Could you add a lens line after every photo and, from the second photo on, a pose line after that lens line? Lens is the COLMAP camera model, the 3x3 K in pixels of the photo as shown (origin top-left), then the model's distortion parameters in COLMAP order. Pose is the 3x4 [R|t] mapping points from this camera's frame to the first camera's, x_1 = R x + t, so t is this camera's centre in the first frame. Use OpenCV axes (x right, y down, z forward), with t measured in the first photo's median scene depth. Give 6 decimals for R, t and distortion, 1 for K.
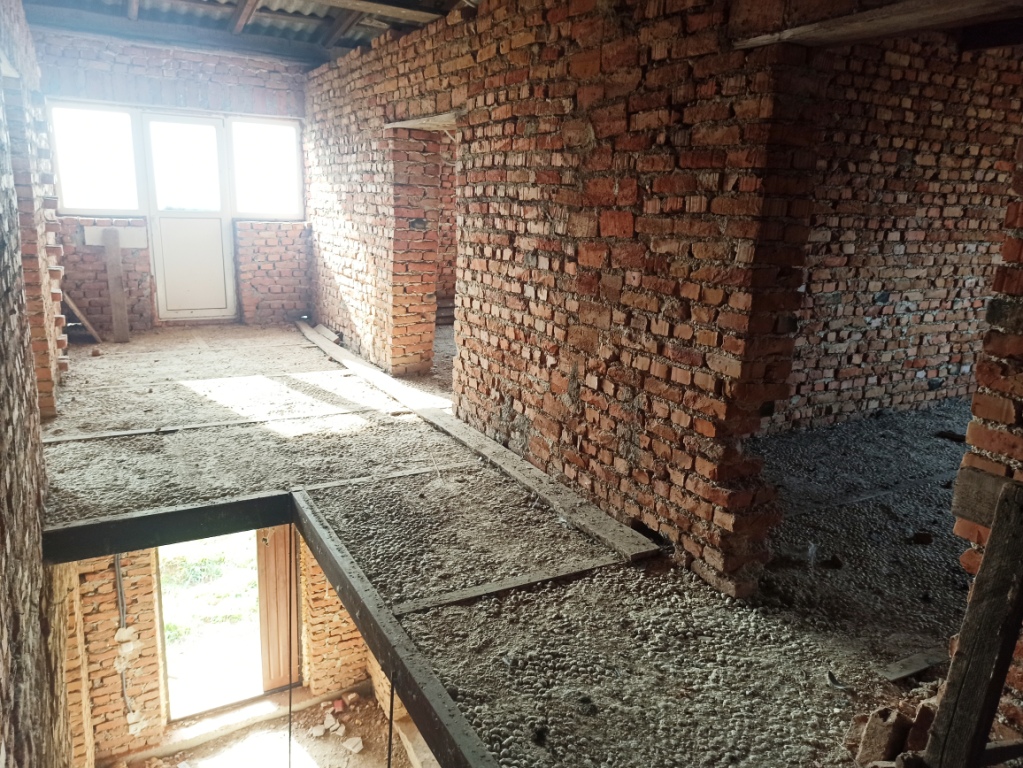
lens RADIAL K [[762.4, 0, 509.2], [0, 762.4, 380.5], [0, 0, 1]] dist [0.062131, -0.011352]
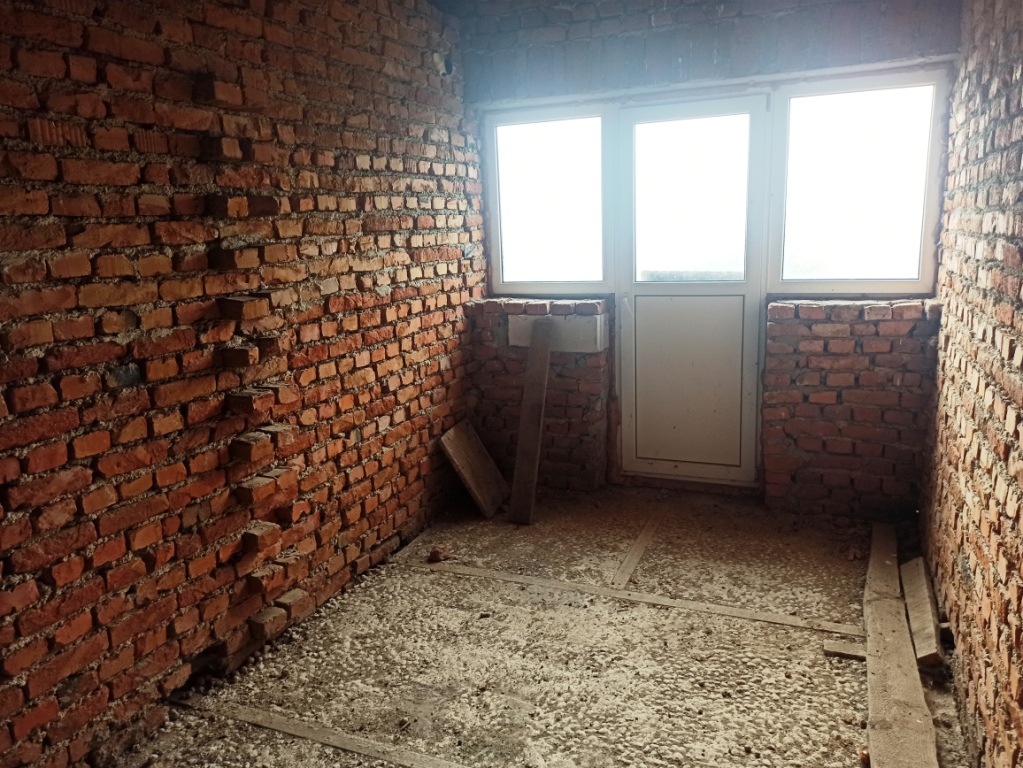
lens RADIAL K [[762.4, 0, 515.9], [0, 762.4, 377.5], [0, 0, 1]] dist [0.062131, -0.011352]
pose [[0.638950, 0.100413, -0.762666, -0.084568], [-0.130461, 0.991227, 0.021207, -0.151734], [0.758105, 0.085948, 0.646444, 0.582284]]
